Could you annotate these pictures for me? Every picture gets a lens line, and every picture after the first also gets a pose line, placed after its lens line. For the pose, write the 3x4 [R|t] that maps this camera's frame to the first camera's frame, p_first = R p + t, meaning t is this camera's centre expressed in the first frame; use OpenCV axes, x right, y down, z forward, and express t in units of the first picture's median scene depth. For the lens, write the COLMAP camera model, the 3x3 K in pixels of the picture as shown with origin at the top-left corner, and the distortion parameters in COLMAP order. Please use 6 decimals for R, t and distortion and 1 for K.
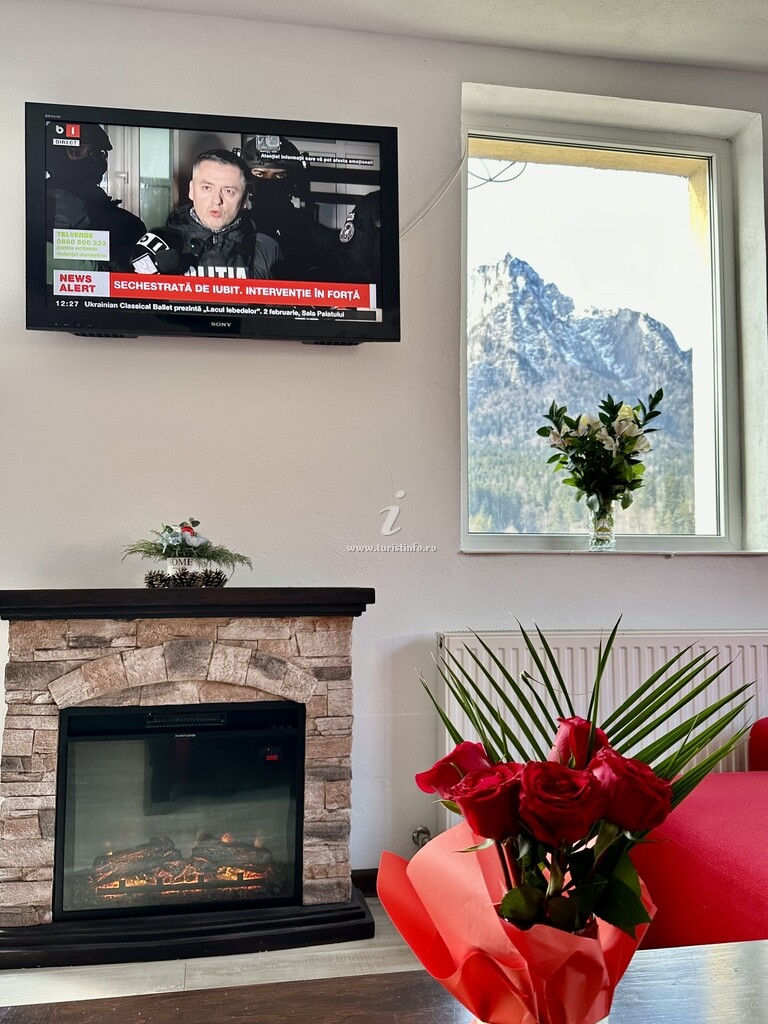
lens RADIAL K [[878.4, 0, 392.2], [0, 878.4, 521.3], [0, 0, 1]] dist [0.100040, -0.111130]
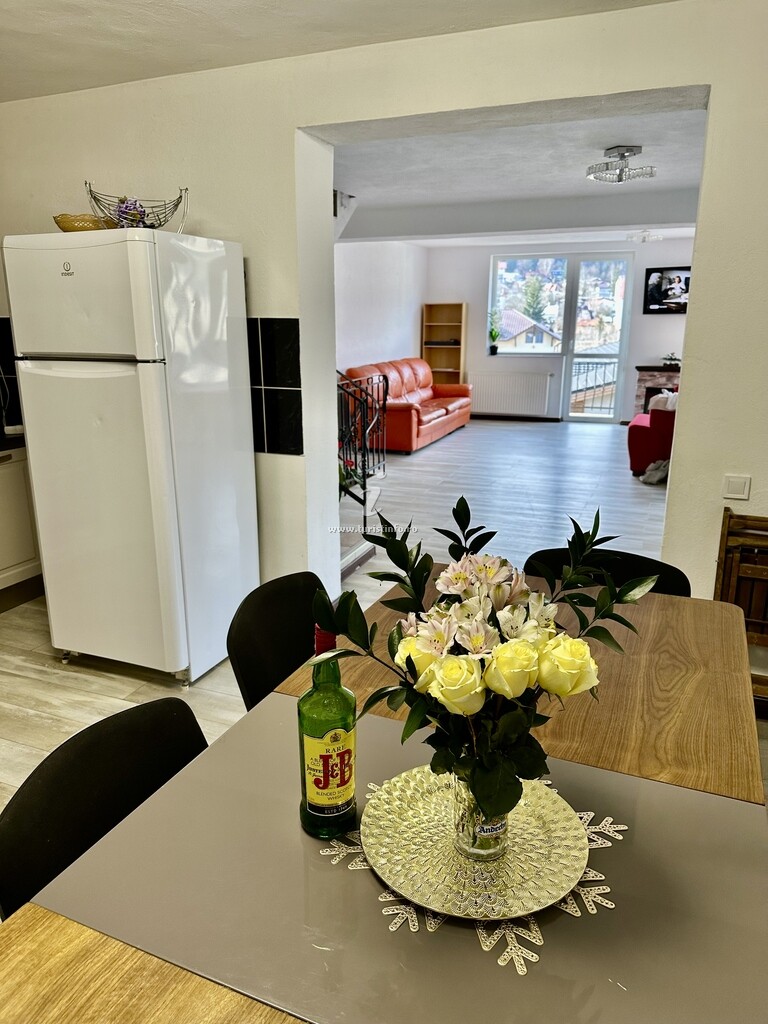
lens RADIAL K [[721.9, 0, 370.8], [0, 721.9, 529.4], [0, 0, 1]] dist [0.043933, -0.064386]
pose [[0.825071, 0.156275, -0.542988, 0.813586], [0.037243, 0.943860, 0.328239, -0.507048], [0.563801, -0.291043, 0.772931, -3.730083]]
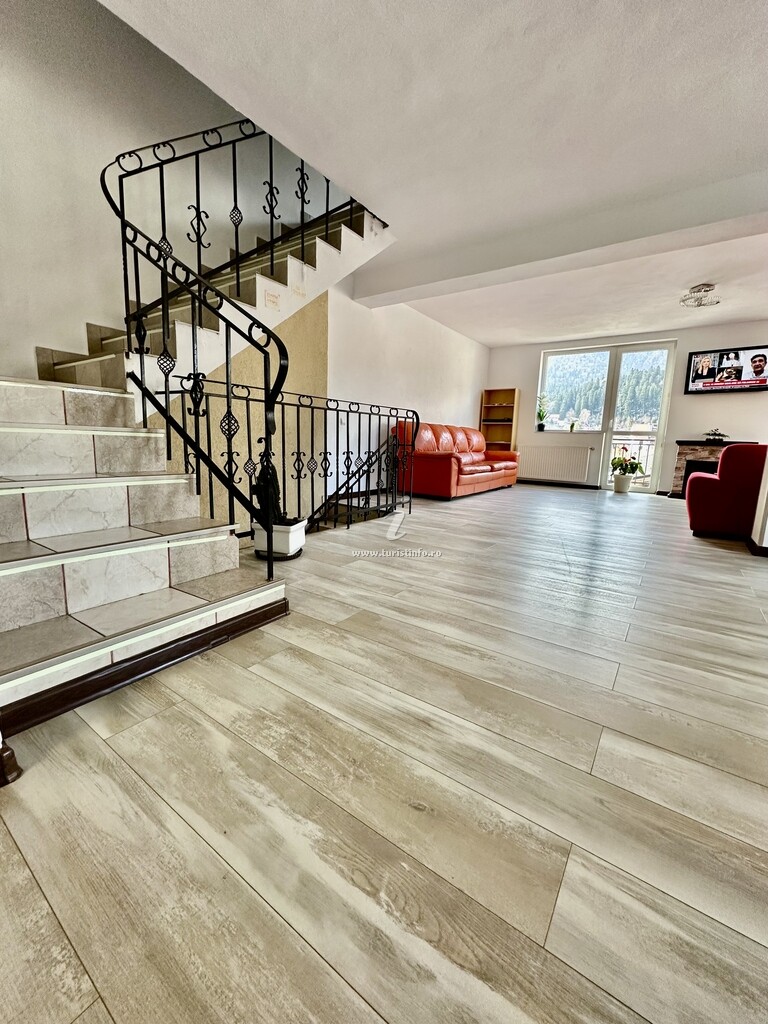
lens RADIAL K [[416.5, 0, 382.3], [0, 416.5, 509.4], [0, 0, 1]] dist [-0.000469, 0.000638]
pose [[0.682609, 0.143807, -0.716495, 0.291951], [0.008973, 0.978723, 0.204988, -0.063575], [0.730729, -0.146356, 0.666795, -2.420114]]
